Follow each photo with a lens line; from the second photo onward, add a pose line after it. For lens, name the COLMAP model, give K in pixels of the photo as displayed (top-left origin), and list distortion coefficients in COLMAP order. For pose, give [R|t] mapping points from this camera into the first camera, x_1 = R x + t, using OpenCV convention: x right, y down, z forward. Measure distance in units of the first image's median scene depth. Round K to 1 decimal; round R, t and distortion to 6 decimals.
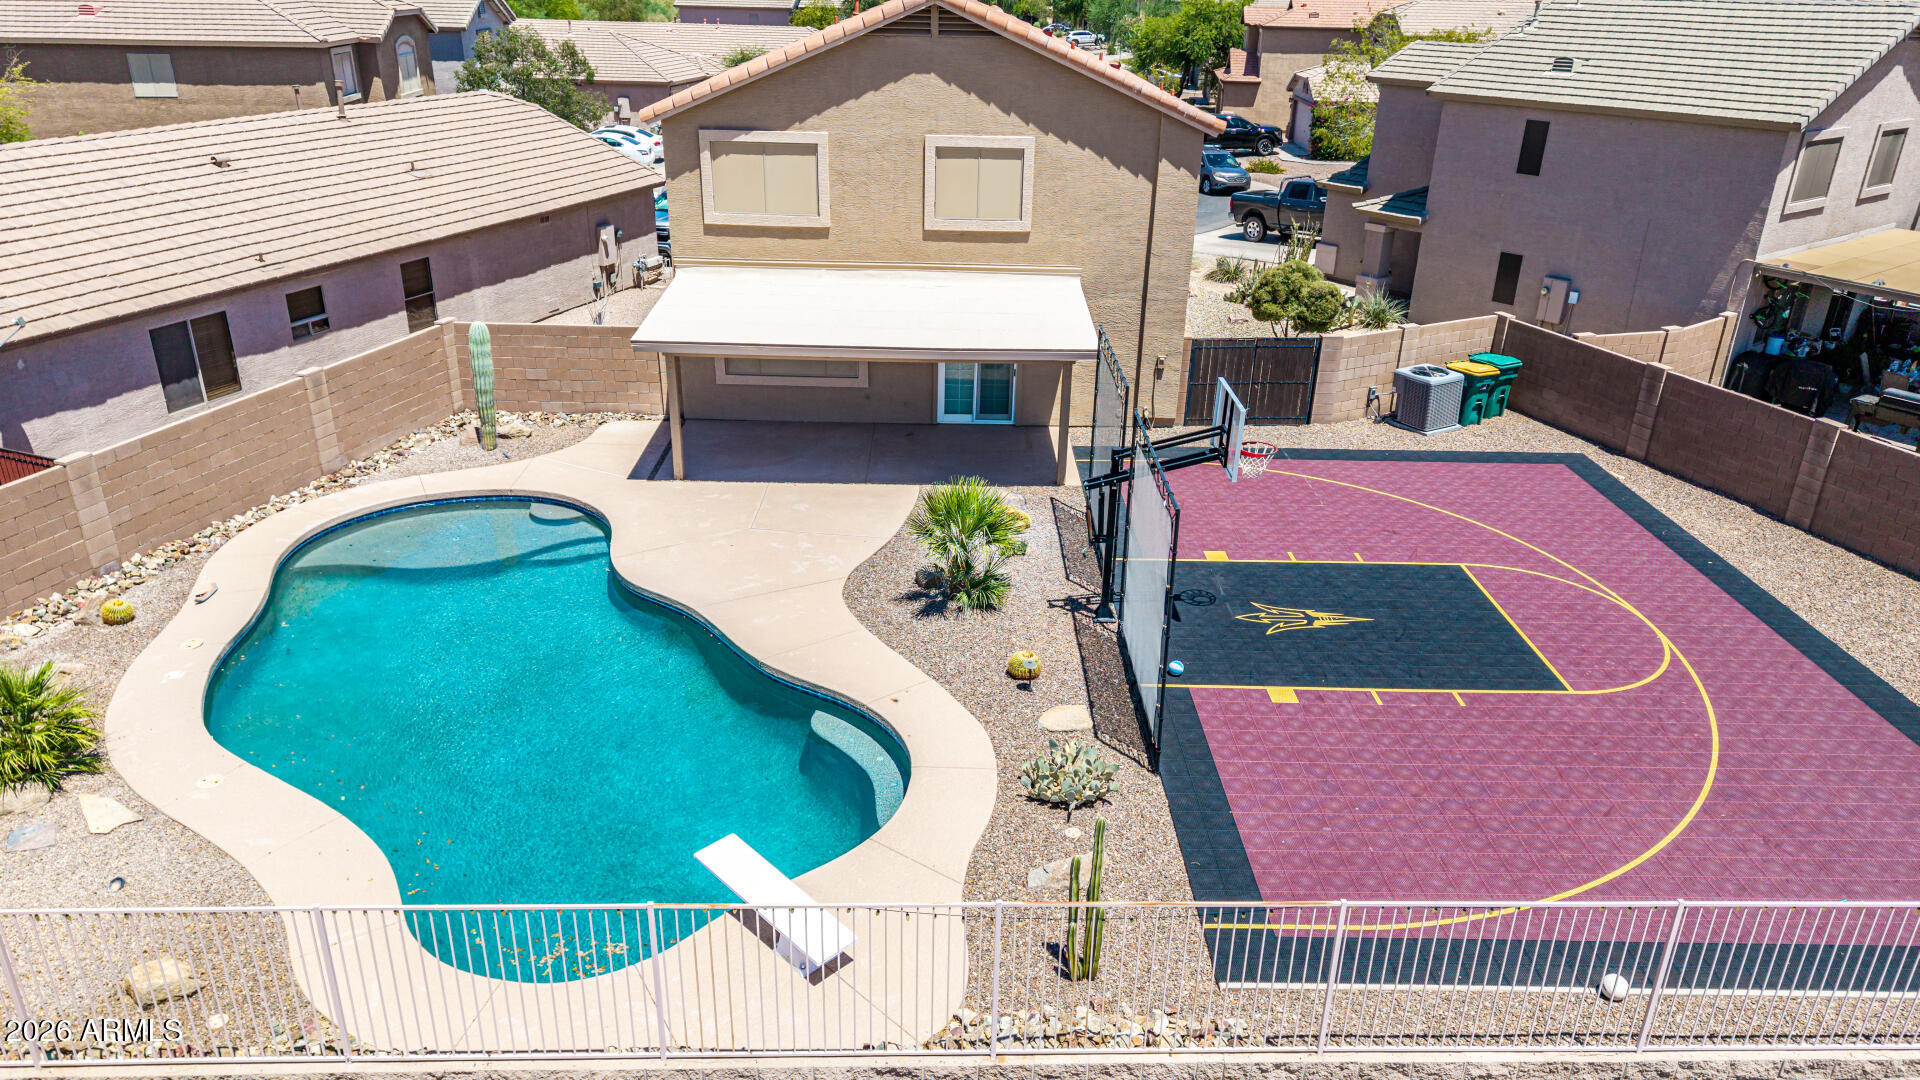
lens RADIAL K [[1277.1, 0, 961.3], [0, 1277.1, 542.3], [0, 0, 1]] dist [0.050182, -0.059182]
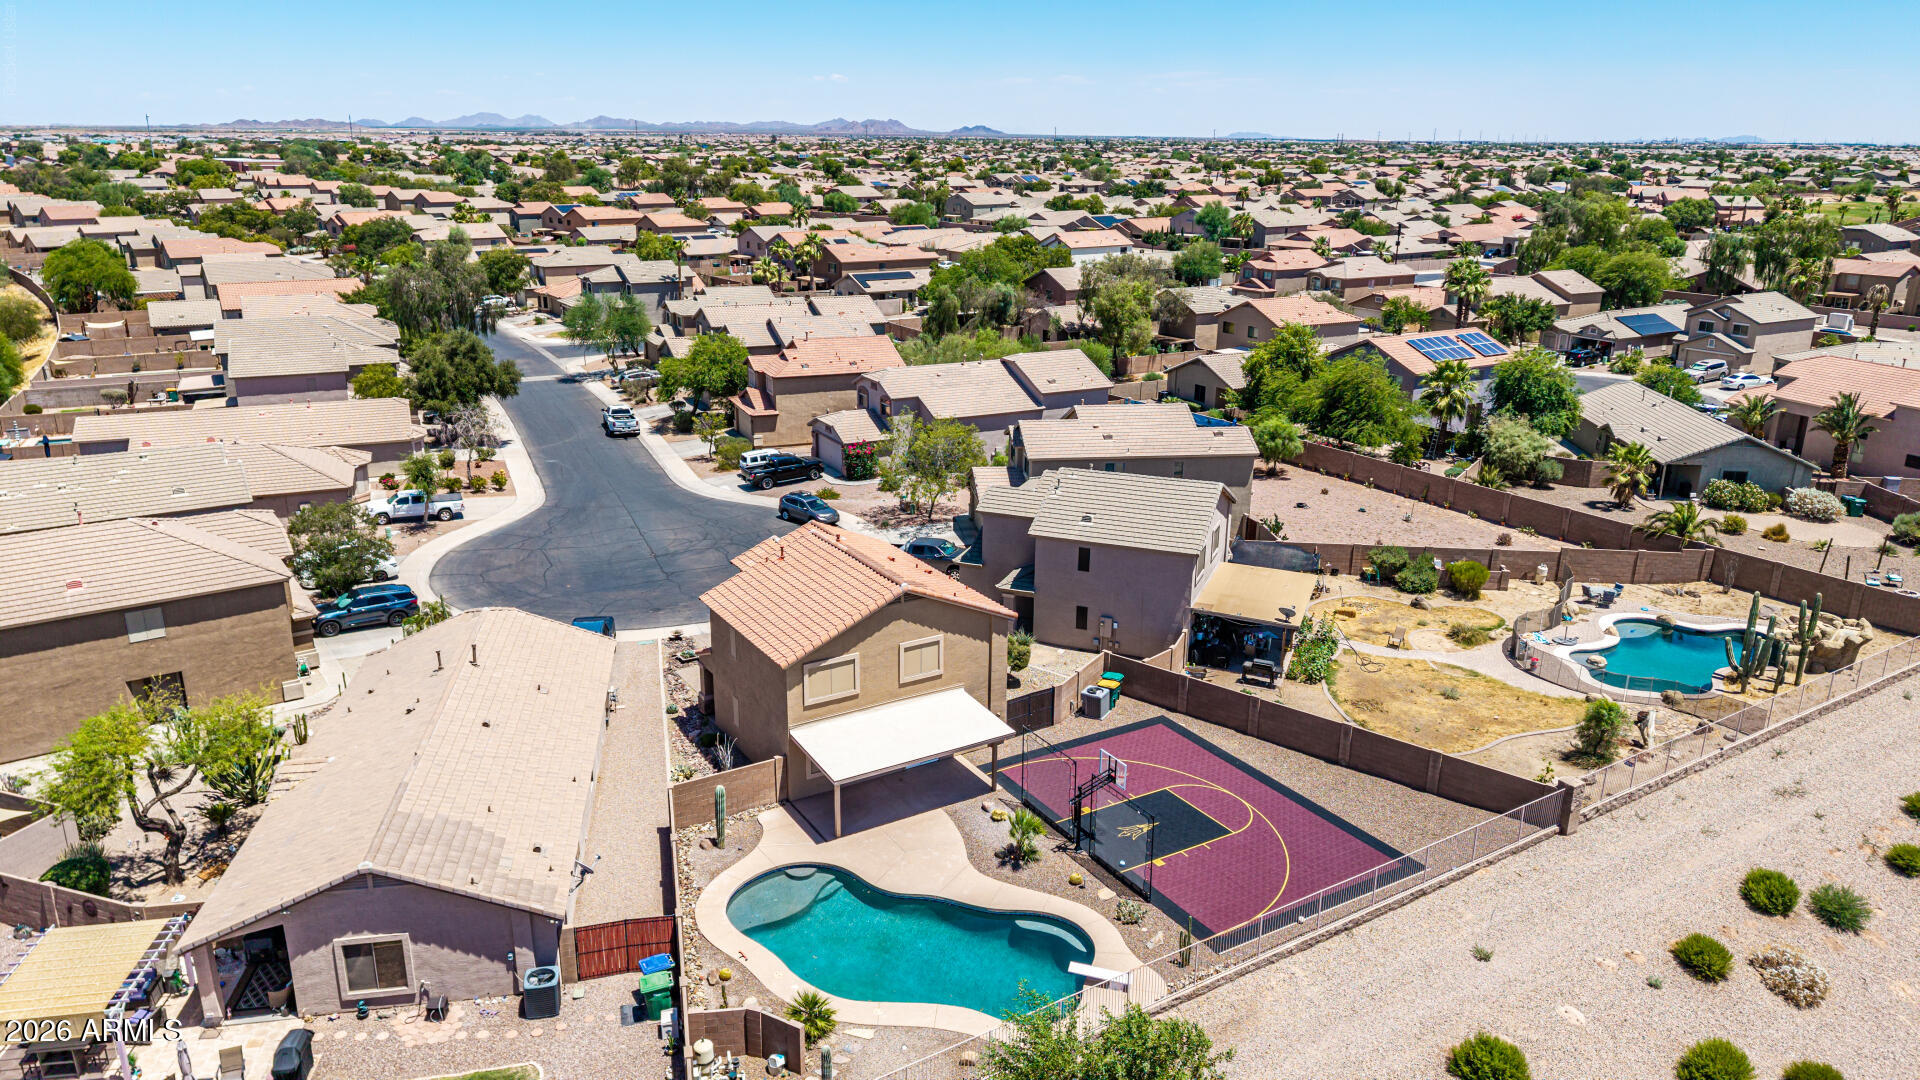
lens RADIAL K [[1277.1, 0, 956.6], [0, 1277.1, 511.7], [0, 0, 1]] dist [0.050182, -0.059182]
pose [[0.861055, -0.154931, 0.484335, -0.948355], [0.215215, 0.973979, -0.071050, -0.361872], [-0.460724, 0.165414, 0.871993, -0.948726]]
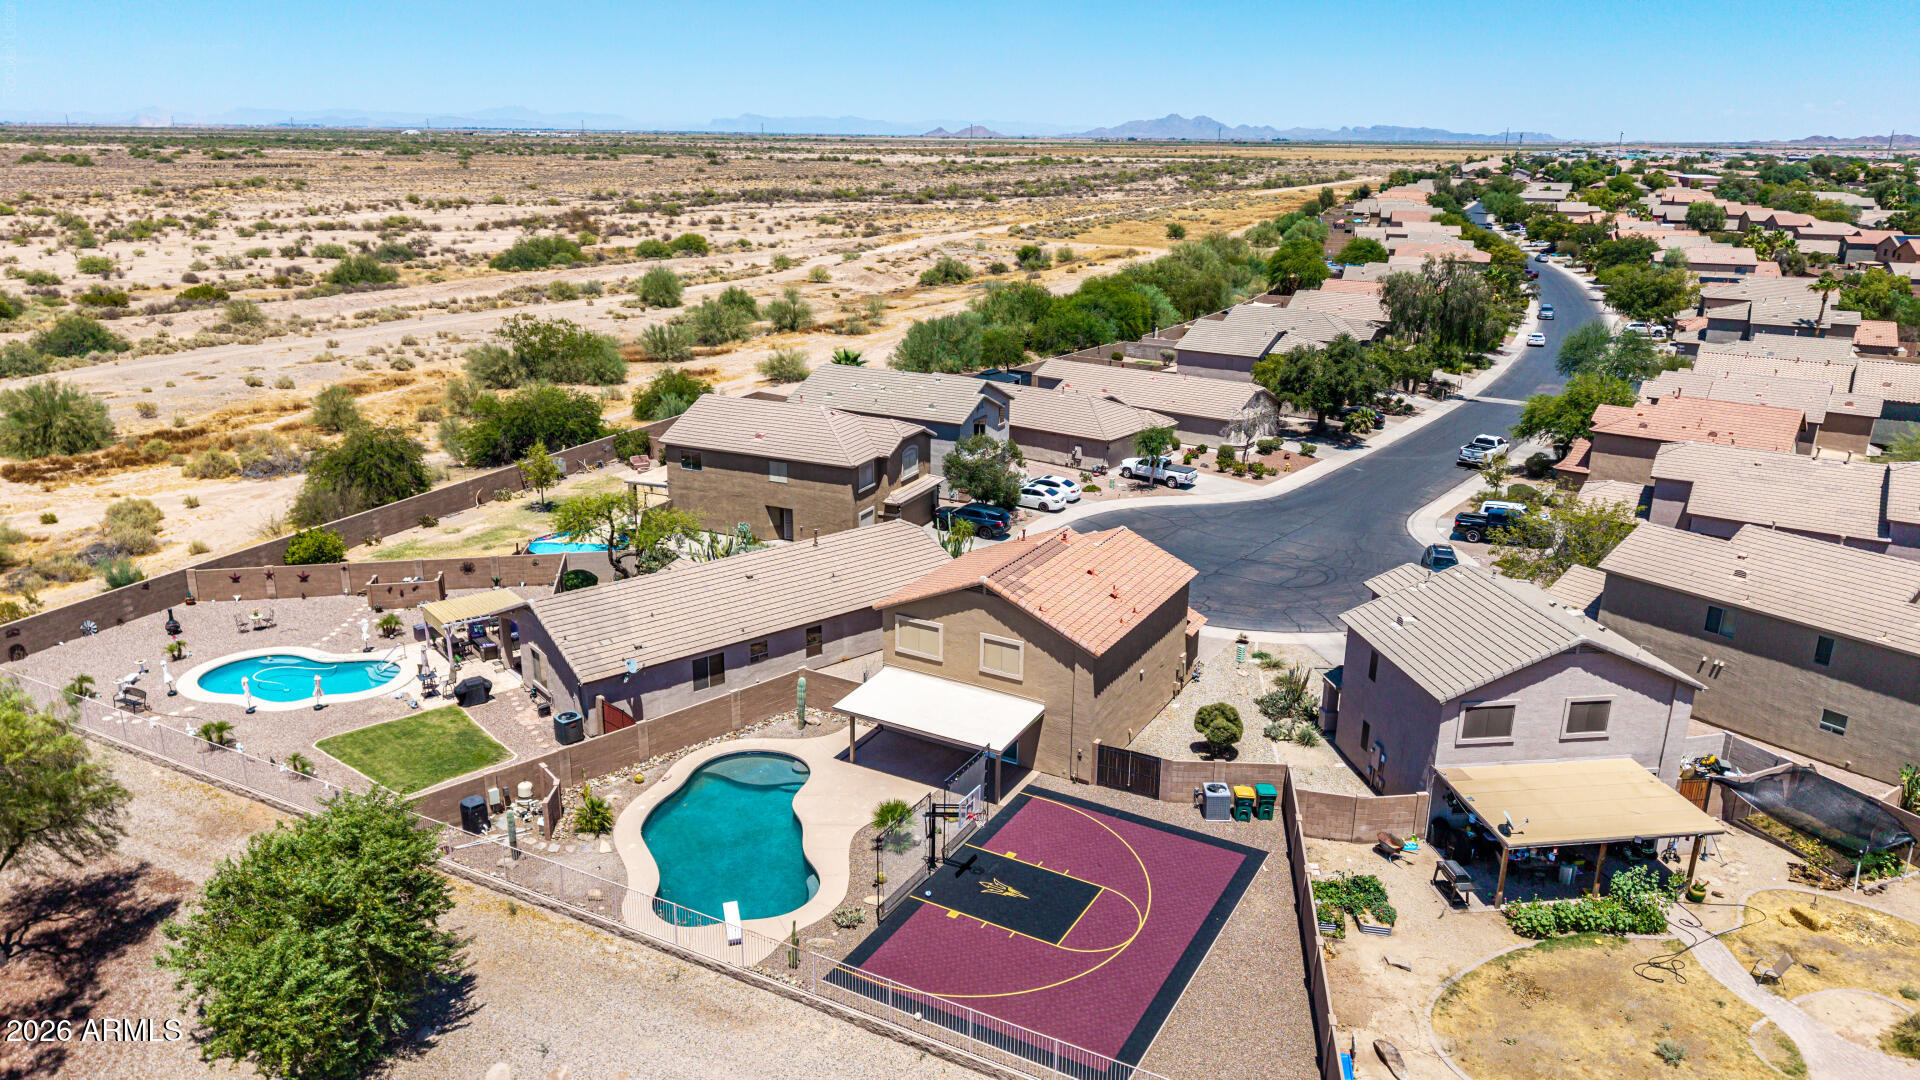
lens RADIAL K [[1277.1, 0, 955.1], [0, 1277.1, 522.8], [0, 0, 1]] dist [0.050182, -0.059182]
pose [[0.867227, 0.133064, -0.479803, 0.978175], [-0.196902, 0.976730, -0.085016, -0.307831], [0.457326, 0.168202, 0.873247, -0.999497]]
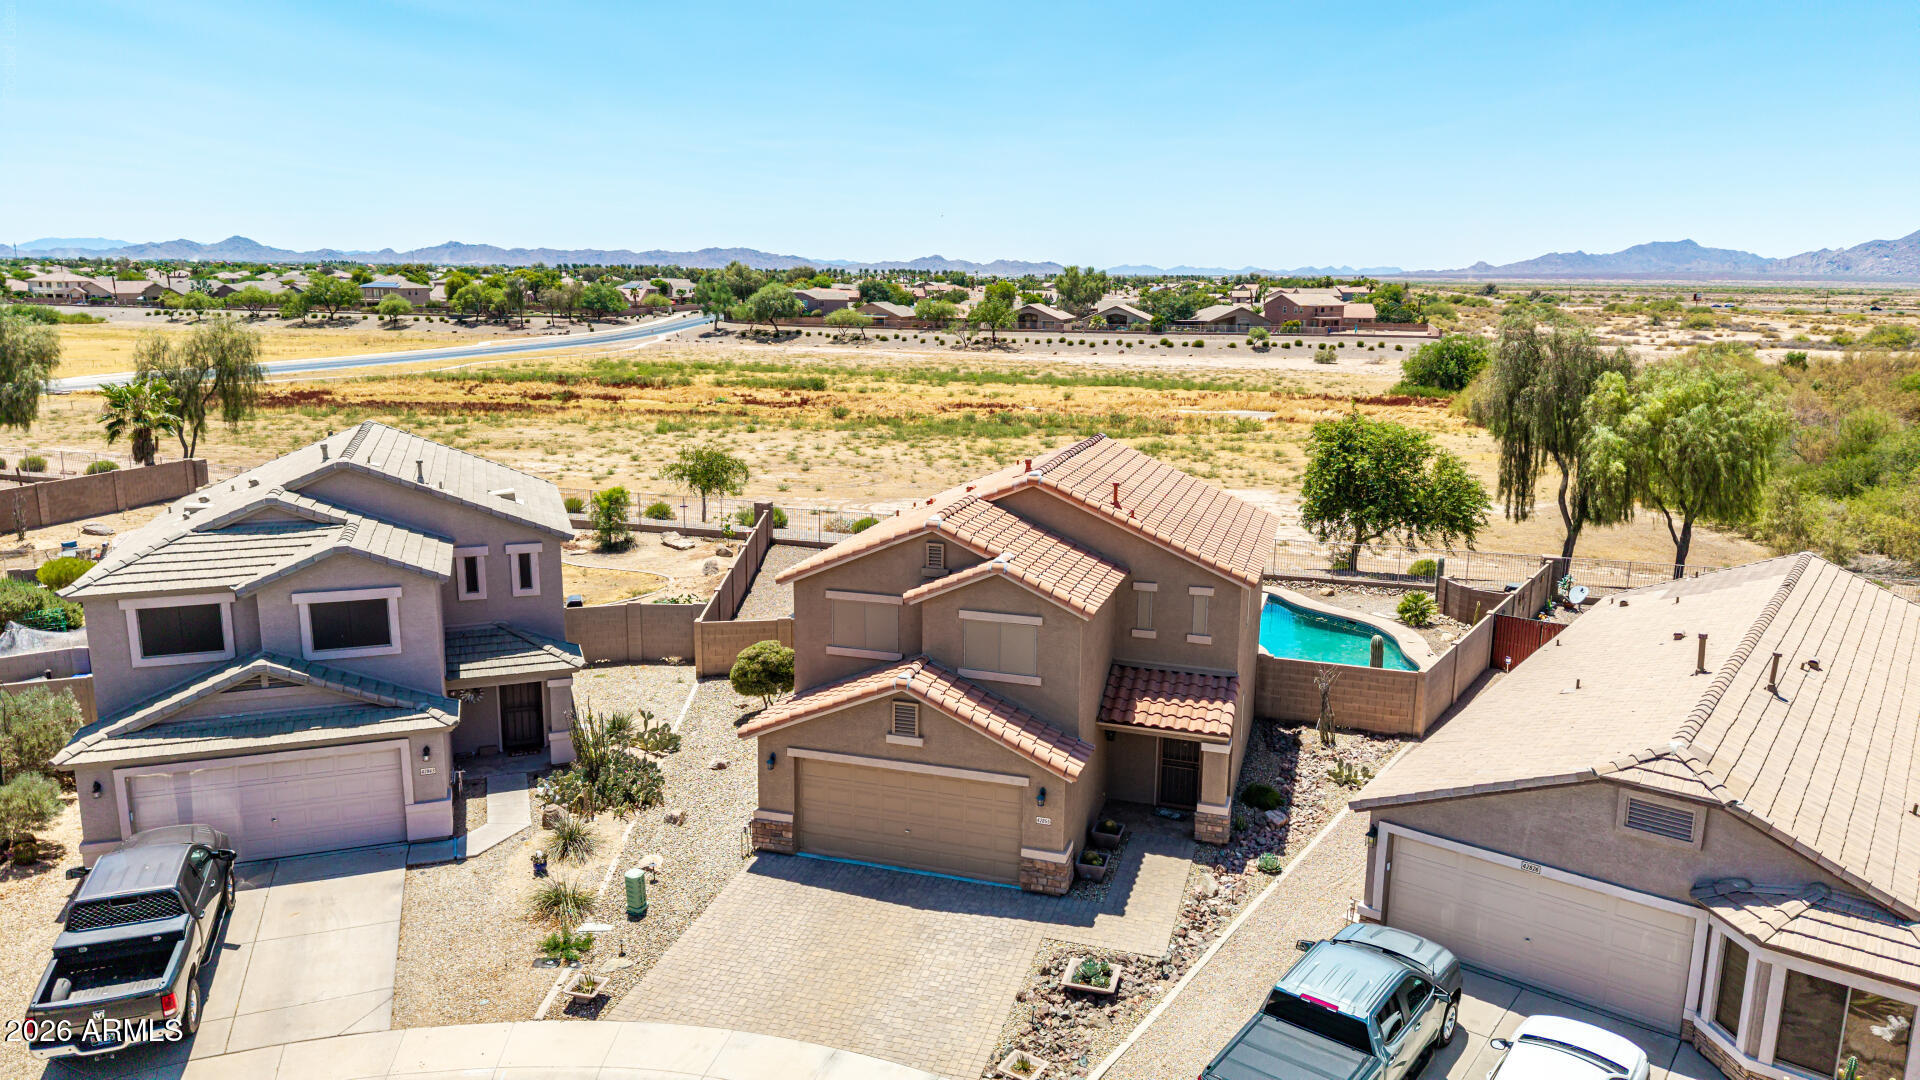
lens RADIAL K [[1277.1, 0, 960.4], [0, 1277.1, 533.1], [0, 0, 1]] dist [0.050182, -0.059182]
pose [[-0.951853, -0.087858, 0.293695, -0.339135], [0.099725, 0.817196, 0.567666, -1.246296], [-0.289880, 0.569624, -0.769089, 2.323830]]
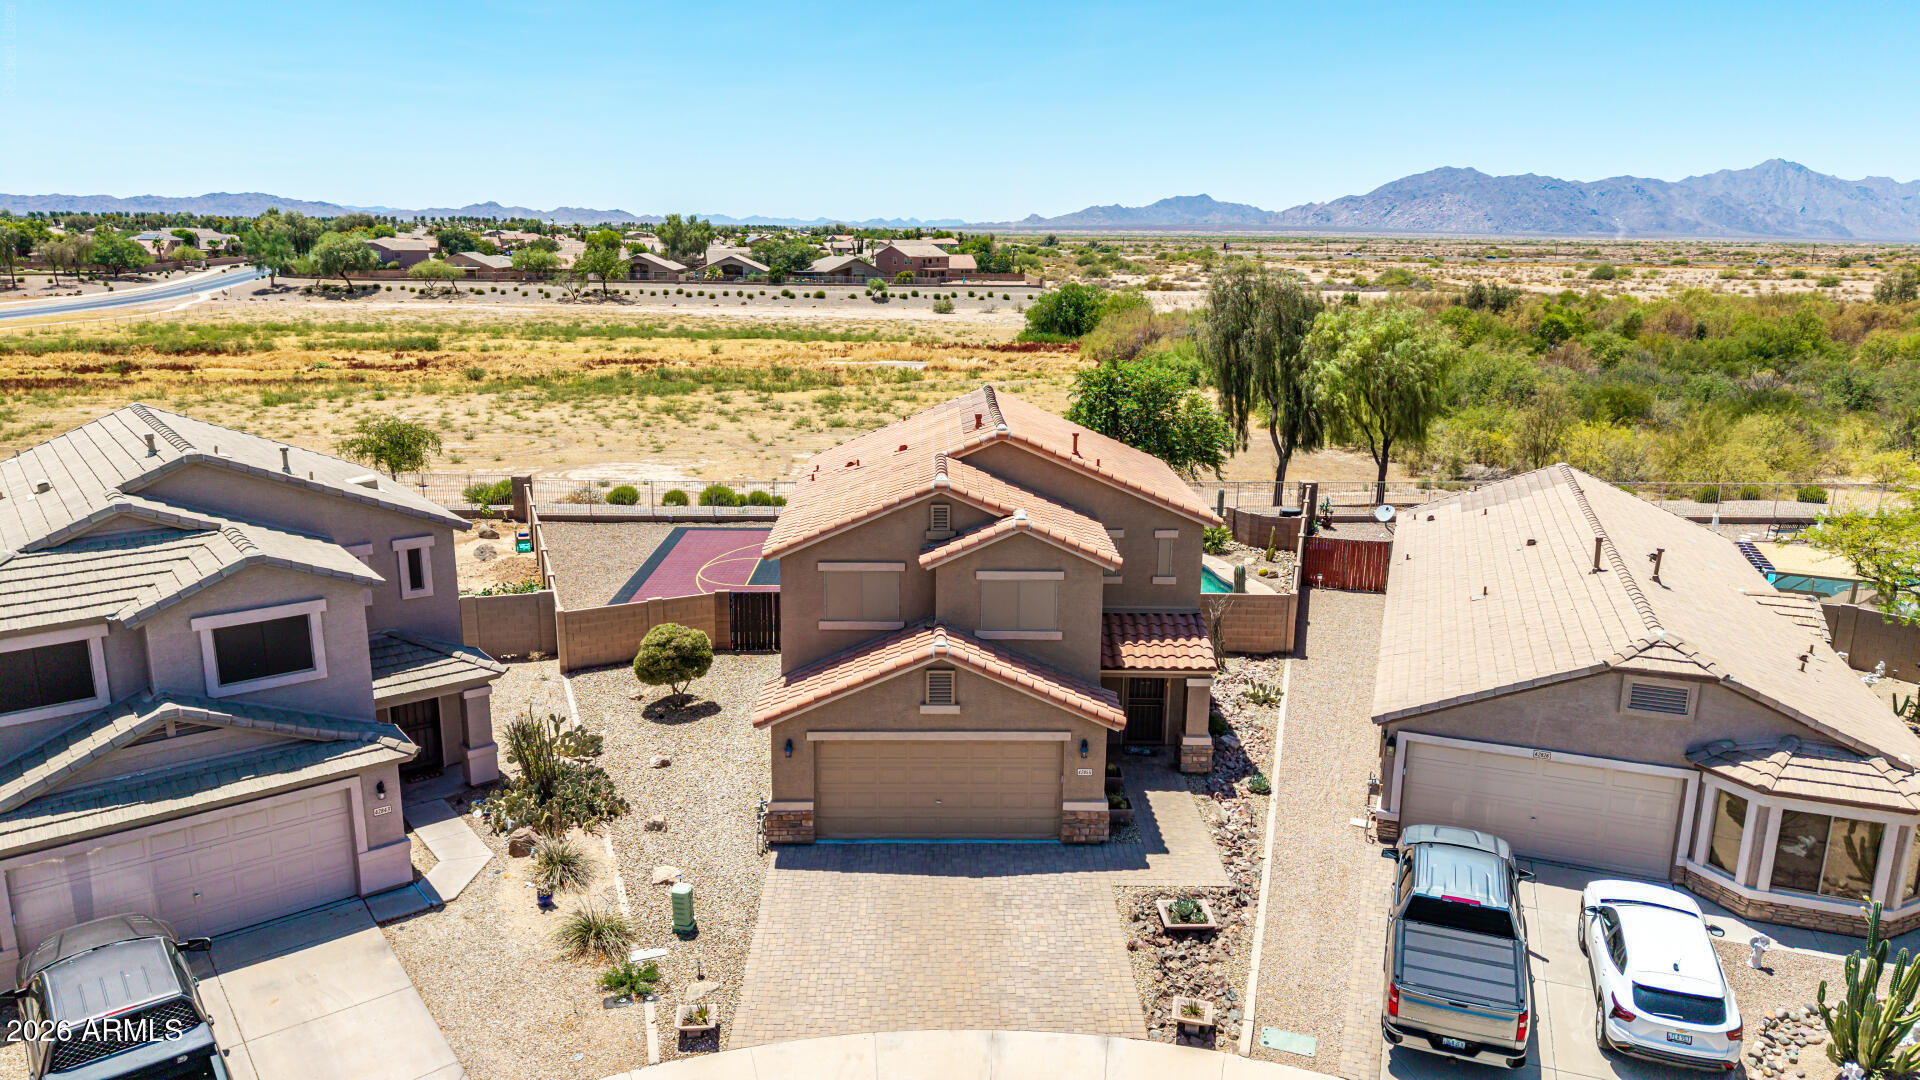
lens RADIAL K [[1277.1, 0, 960.4], [0, 1277.1, 532.8], [0, 0, 1]] dist [0.050182, -0.059182]
pose [[-0.999538, -0.024712, -0.017714, 0.036578], [-0.030389, 0.793138, 0.608284, -1.245135], [-0.000982, 0.608541, -0.793522, 2.349278]]
